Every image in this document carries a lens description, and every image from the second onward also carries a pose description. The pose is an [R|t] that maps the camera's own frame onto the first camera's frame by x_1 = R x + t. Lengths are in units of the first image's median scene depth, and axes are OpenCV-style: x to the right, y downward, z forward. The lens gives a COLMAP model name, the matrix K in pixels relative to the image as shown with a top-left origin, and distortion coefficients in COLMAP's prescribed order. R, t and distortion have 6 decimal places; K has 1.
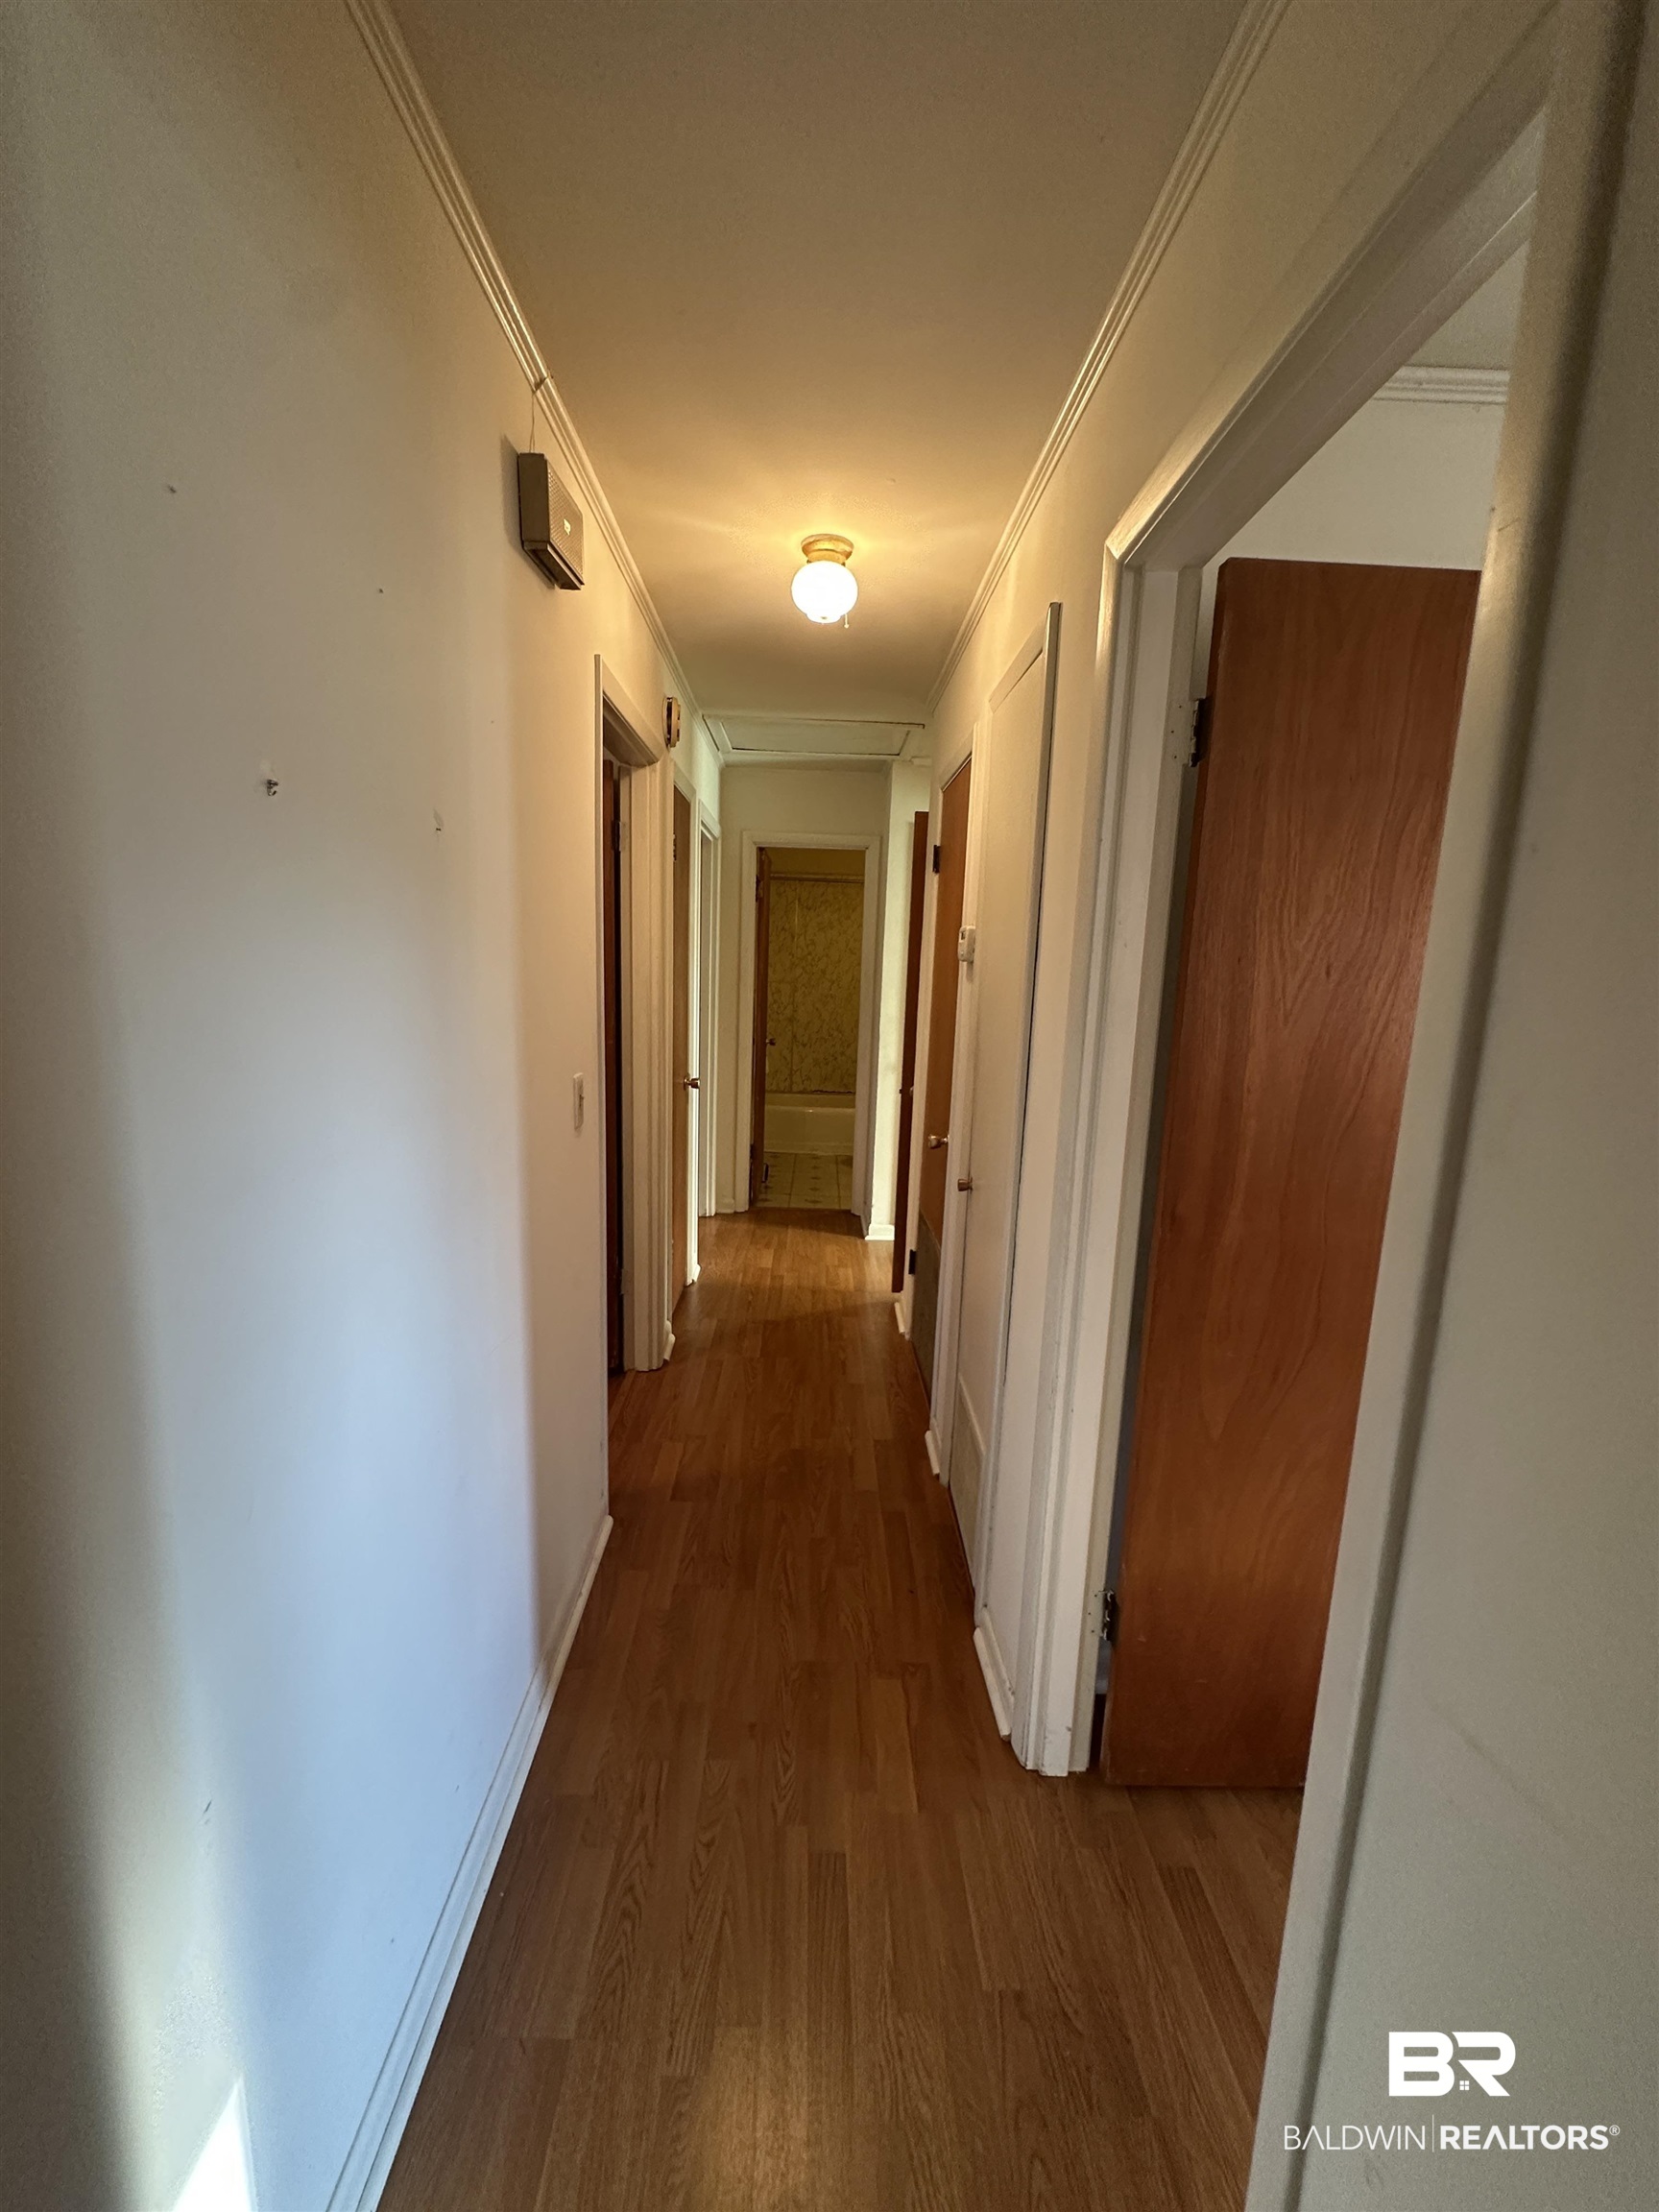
lens RADIAL K [[884.2, 0, 829.5], [0, 884.2, 1106.0], [0, 0, 1]] dist [0.002337, -0.000013]
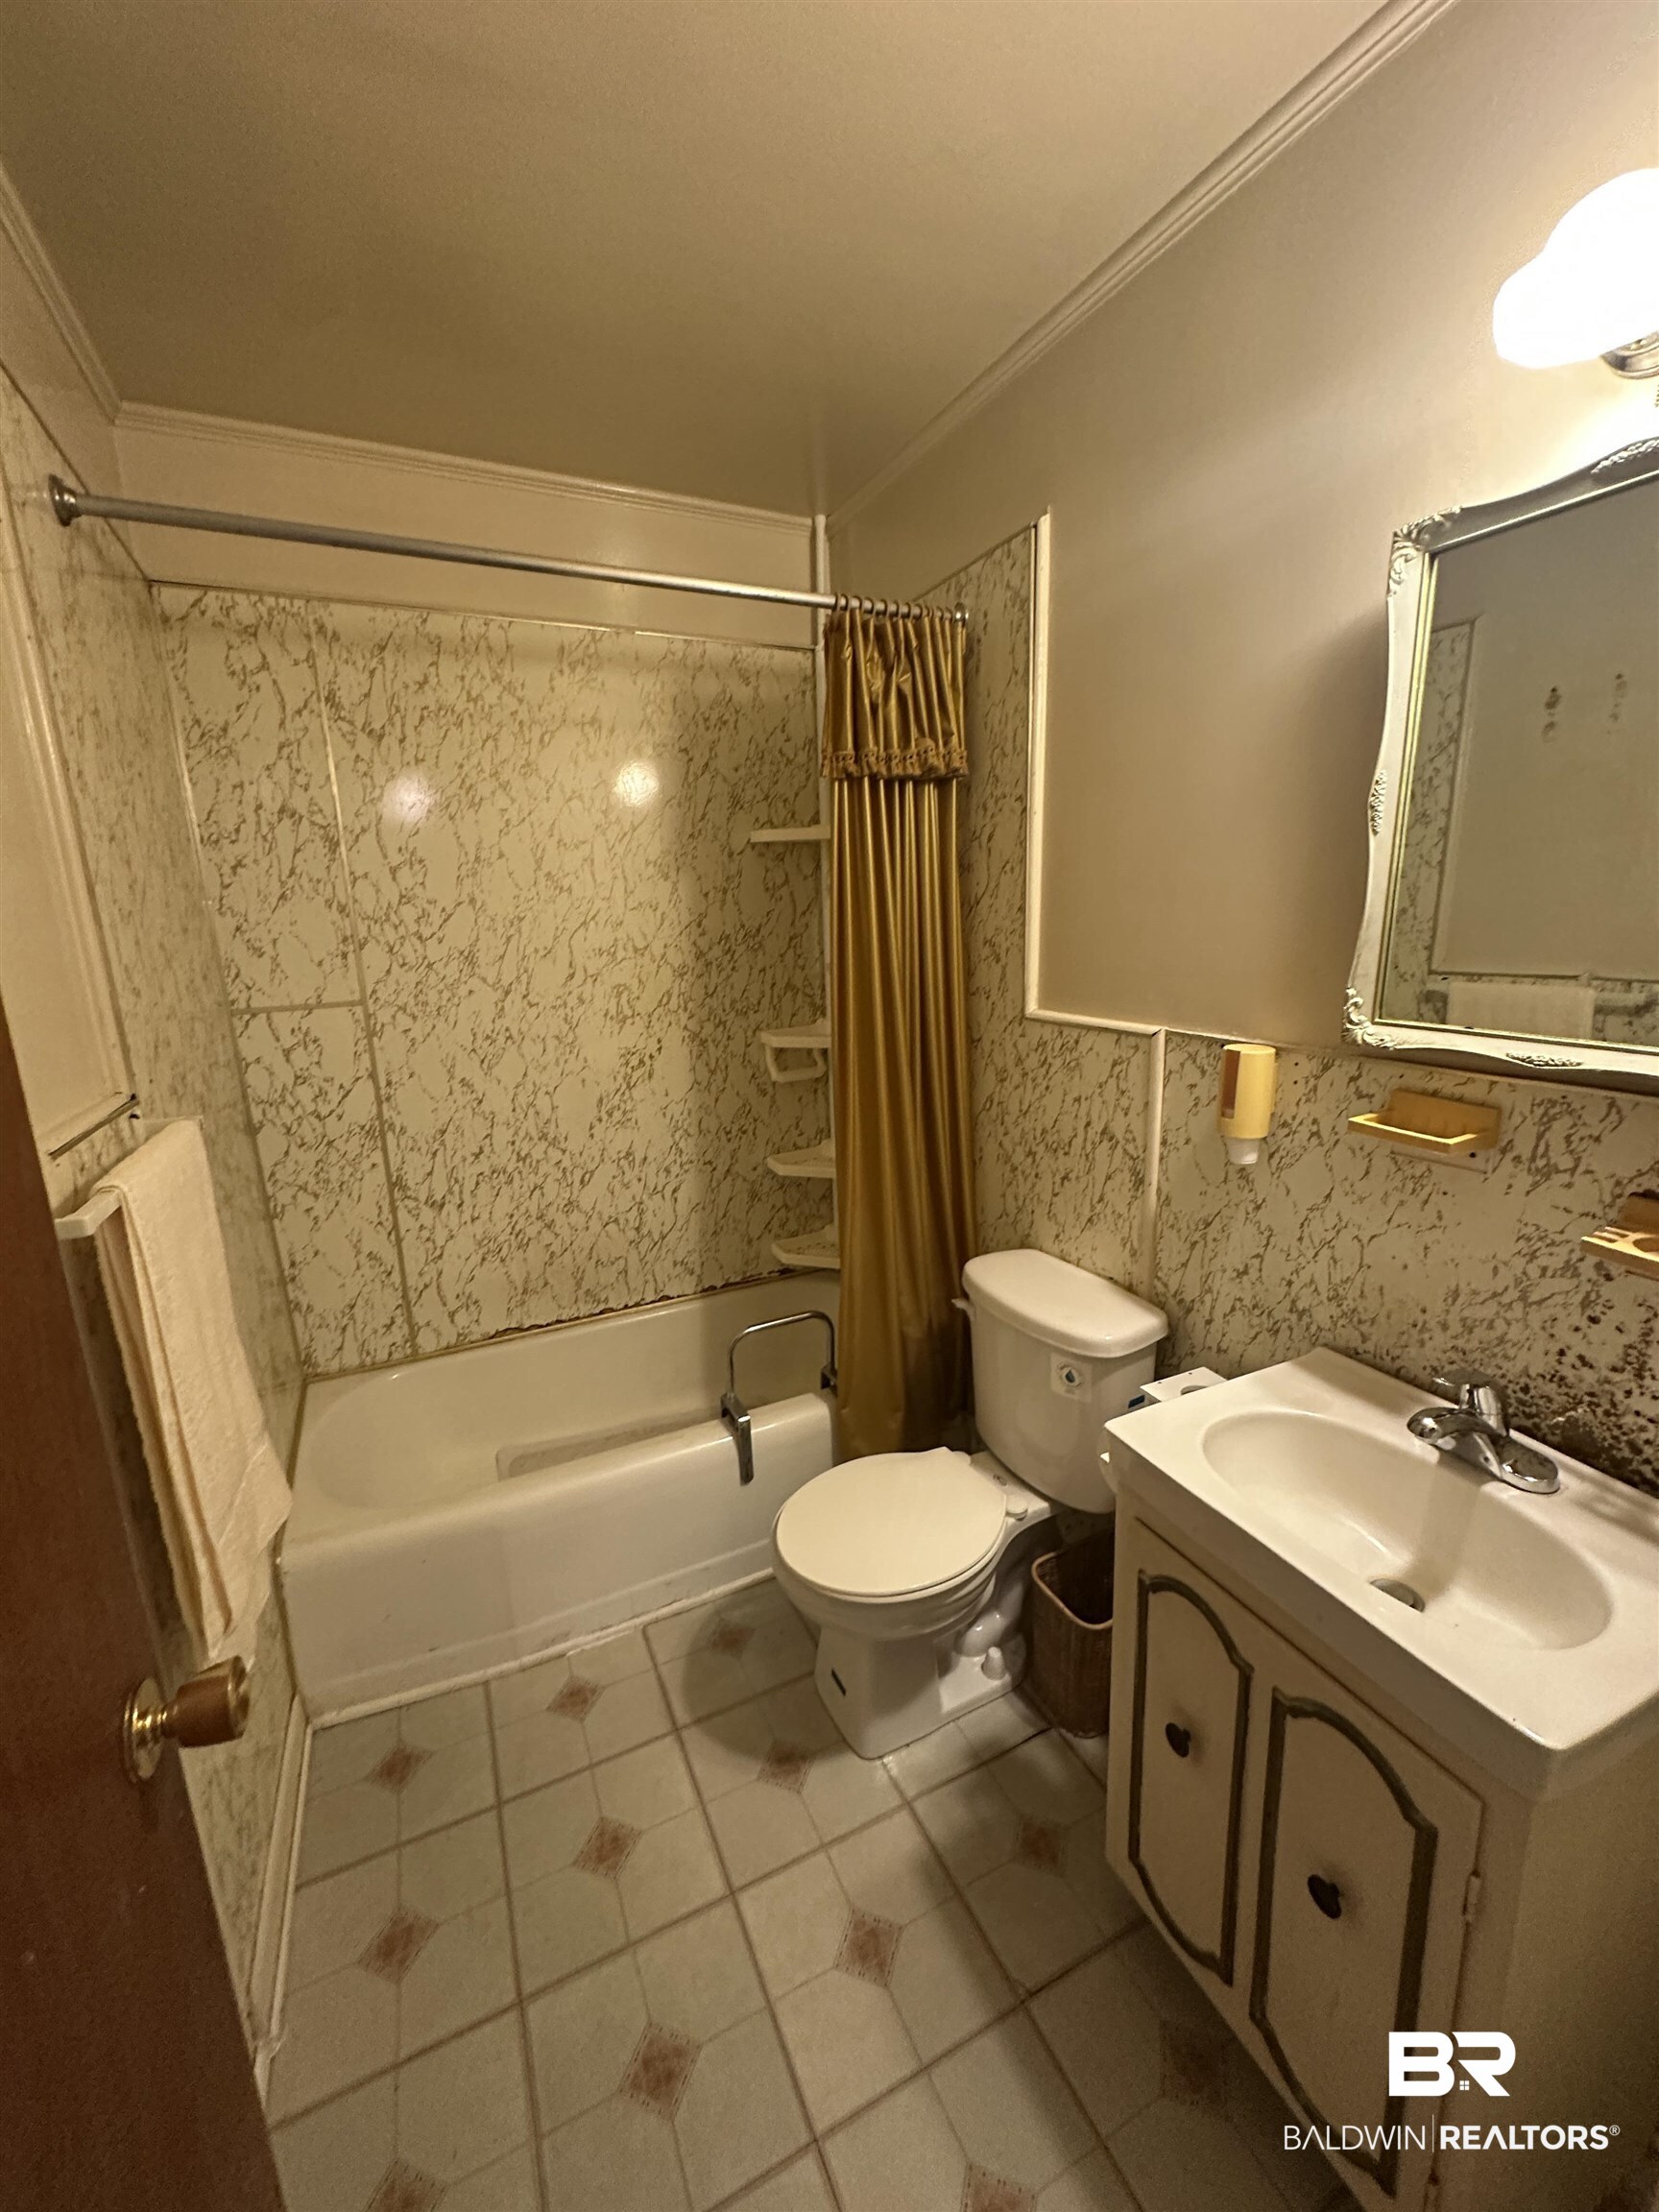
lens RADIAL K [[884.2, 0, 829.5], [0, 884.2, 1106.0], [0, 0, 1]] dist [0.002337, -0.000013]
pose [[0.907276, -0.151442, 0.392321, -0.020691], [0.131886, 0.988308, 0.076506, -0.108361], [-0.399320, -0.017670, 0.916641, 0.671392]]
